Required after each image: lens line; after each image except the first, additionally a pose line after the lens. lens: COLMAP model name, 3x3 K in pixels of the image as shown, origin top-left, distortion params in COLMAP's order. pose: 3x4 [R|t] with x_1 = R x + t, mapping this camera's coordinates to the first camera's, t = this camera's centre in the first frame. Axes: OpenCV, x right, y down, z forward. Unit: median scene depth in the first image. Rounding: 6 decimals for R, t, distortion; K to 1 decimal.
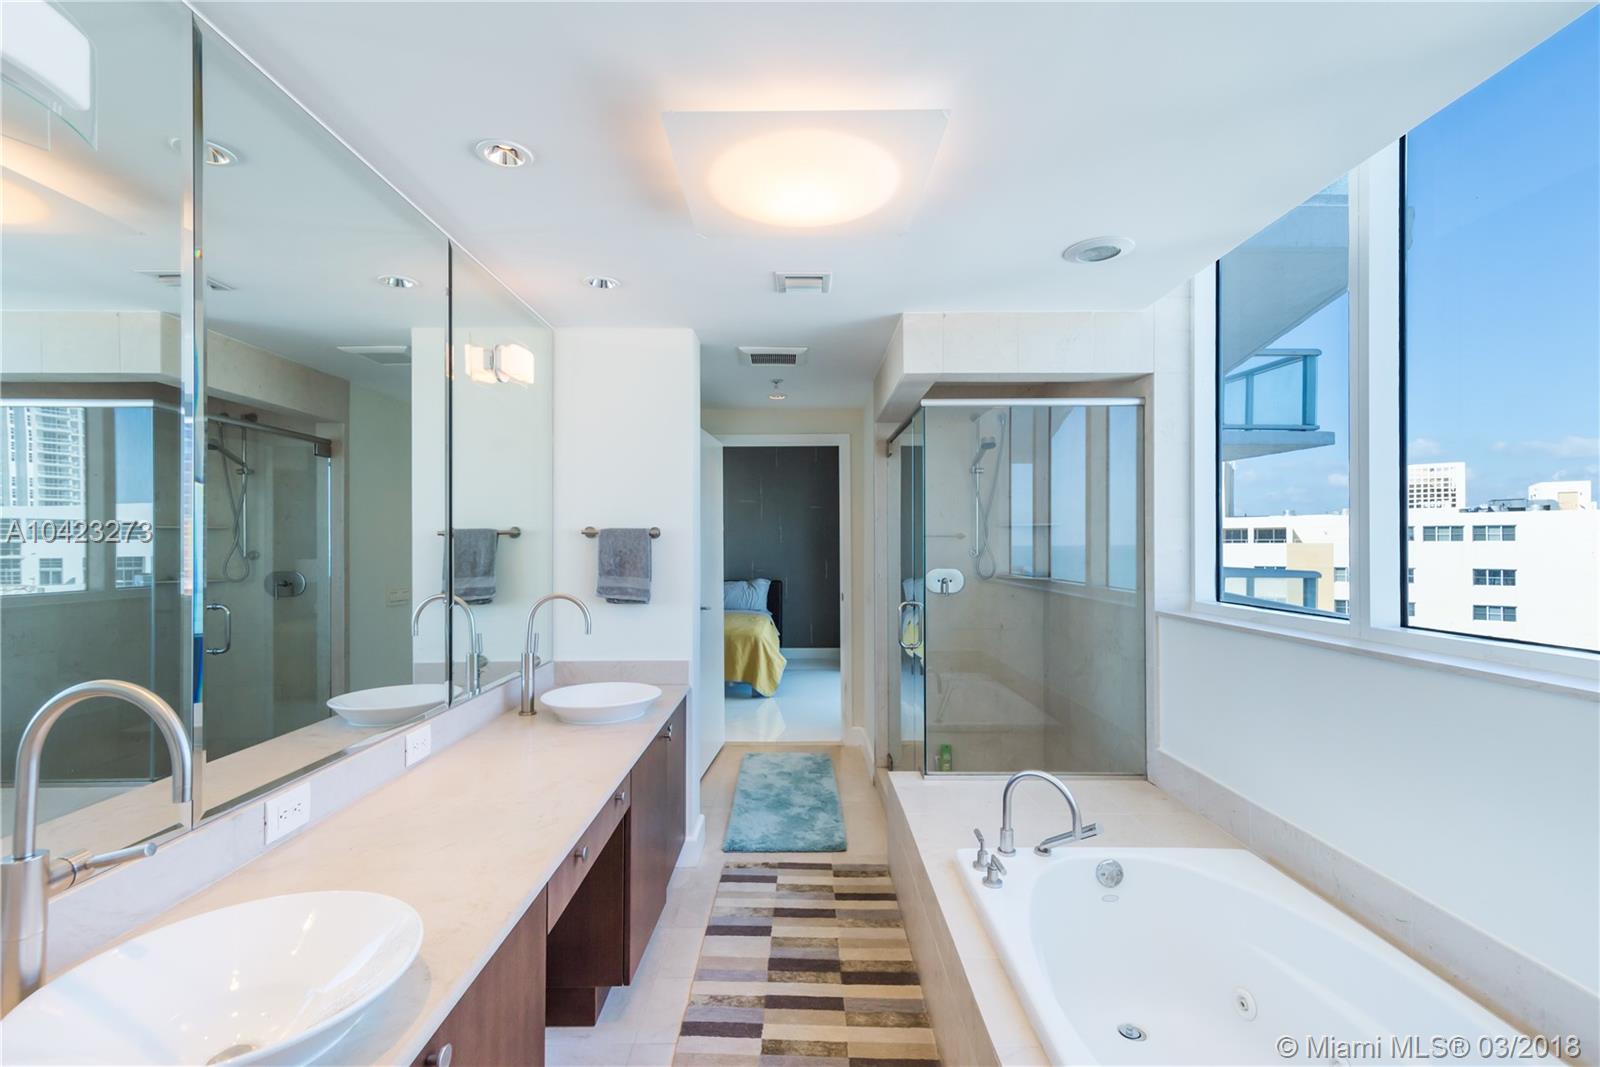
lens RADIAL K [[726.9, 0, 798.7], [0, 726.9, 536.8], [0, 0, 1]] dist [0.001772, 0.000004]
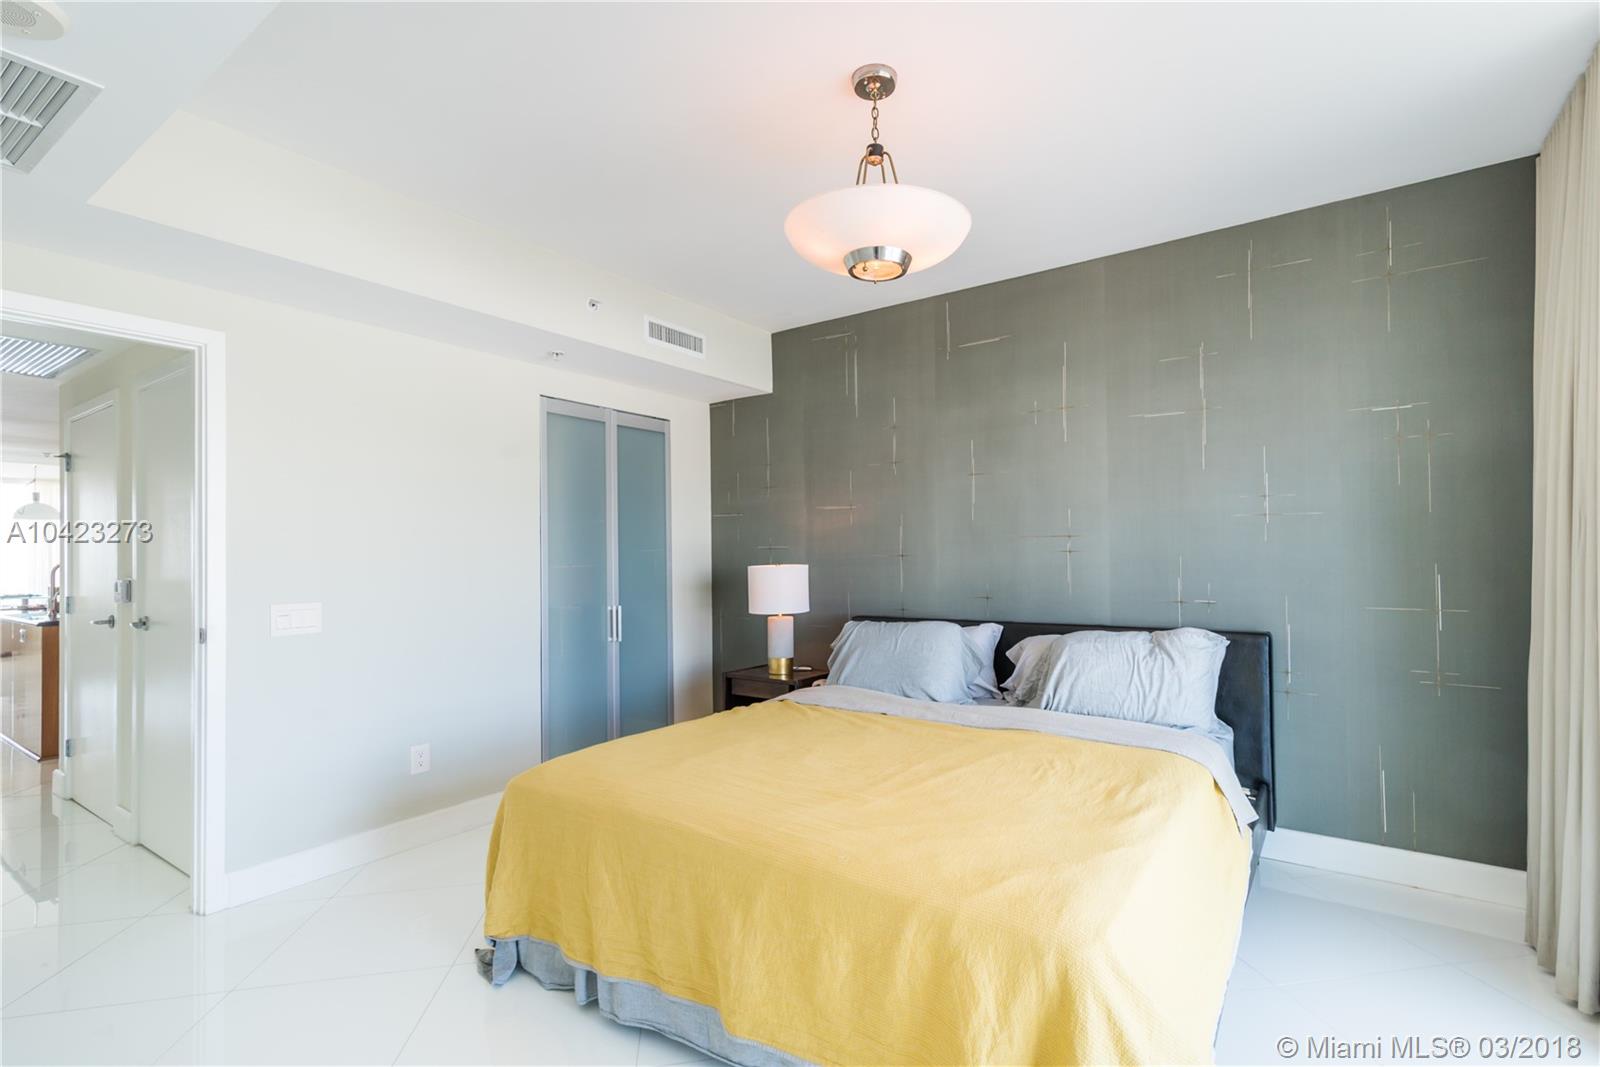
lens RADIAL K [[726.9, 0, 797.7], [0, 726.9, 545.1], [0, 0, 1]] dist [0.001772, 0.000004]
pose [[0.800666, -0.010179, -0.599024, 0.003748], [0.016578, 0.999849, 0.005168, 0.014481], [0.598881, -0.014069, 0.800714, 0.623214]]
